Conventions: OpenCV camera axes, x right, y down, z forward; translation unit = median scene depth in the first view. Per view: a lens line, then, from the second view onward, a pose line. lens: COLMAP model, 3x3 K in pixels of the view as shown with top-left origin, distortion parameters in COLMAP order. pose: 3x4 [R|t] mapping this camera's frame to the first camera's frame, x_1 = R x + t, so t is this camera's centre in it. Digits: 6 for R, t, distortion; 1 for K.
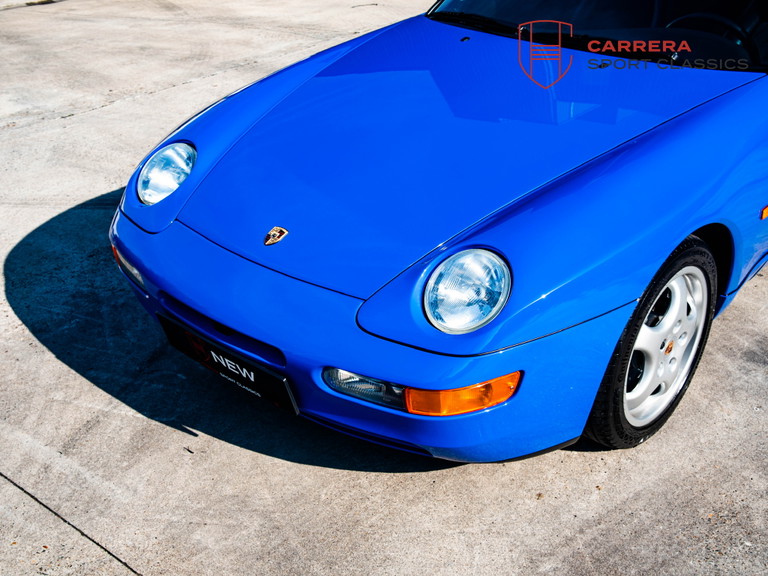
lens RADIAL K [[937.3, 0, 385.2], [0, 937.3, 283.2], [0, 0, 1]] dist [0.098222, 0.000000]
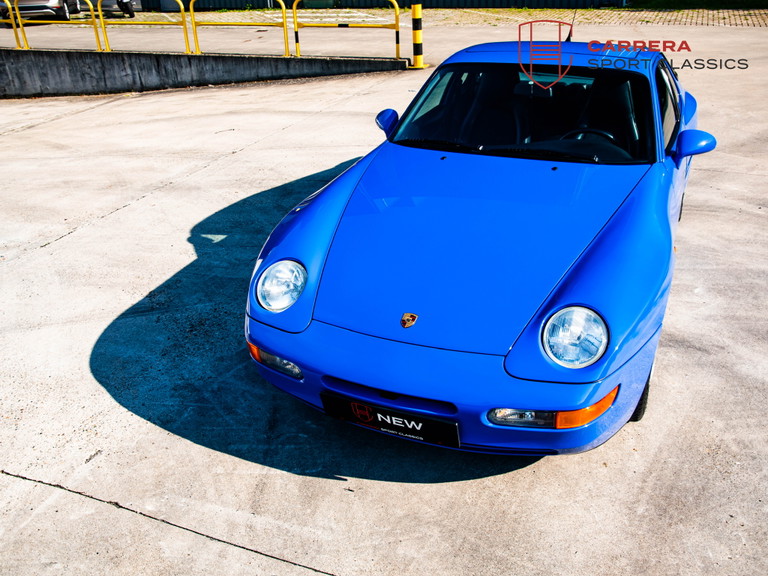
lens RADIAL K [[681.5, 0, 383.8], [0, 681.5, 292.0], [0, 0, 1]] dist [-0.042640, 0.038729]
pose [[0.950032, -0.155370, 0.270737, -0.378242], [0.163301, 0.986552, -0.006873, -0.082593], [-0.266029, 0.050741, 0.962629, 0.056490]]
